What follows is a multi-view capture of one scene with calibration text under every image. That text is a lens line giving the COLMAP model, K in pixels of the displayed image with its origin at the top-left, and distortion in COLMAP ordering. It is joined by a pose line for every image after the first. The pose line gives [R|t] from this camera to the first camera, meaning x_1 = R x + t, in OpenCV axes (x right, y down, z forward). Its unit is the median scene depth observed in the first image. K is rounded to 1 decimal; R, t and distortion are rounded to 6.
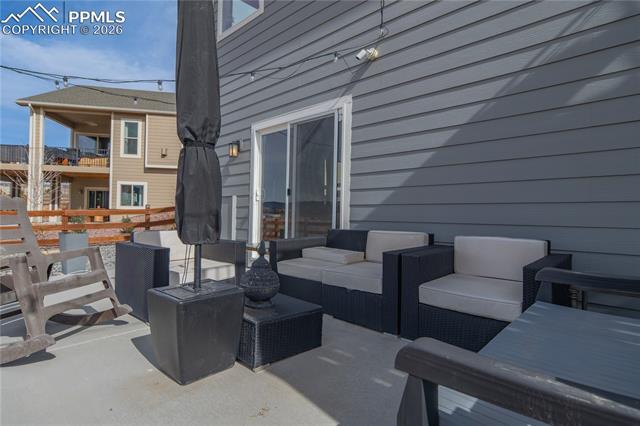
lens RADIAL K [[351.5, 0, 320.6], [0, 351.5, 211.7], [0, 0, 1]] dist [-0.007316, 0.002728]
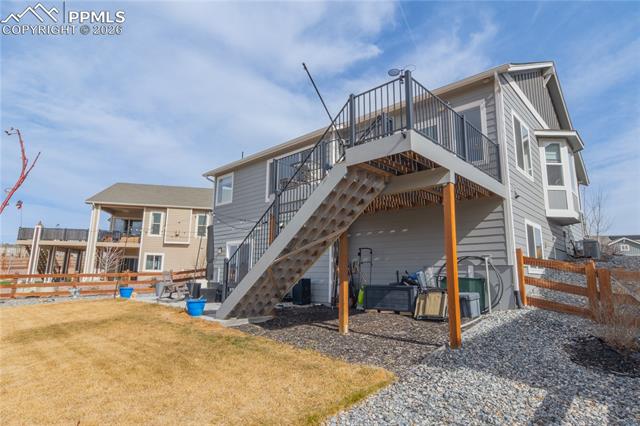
lens RADIAL K [[351.5, 0, 318.7], [0, 351.5, 214.5], [0, 0, 1]] dist [-0.007316, 0.002728]
pose [[0.999969, 0.000100, 0.007918, 0.139755], [0.001203, 0.986389, -0.164425, -0.002212], [-0.007827, 0.164430, 0.986358, -0.484885]]
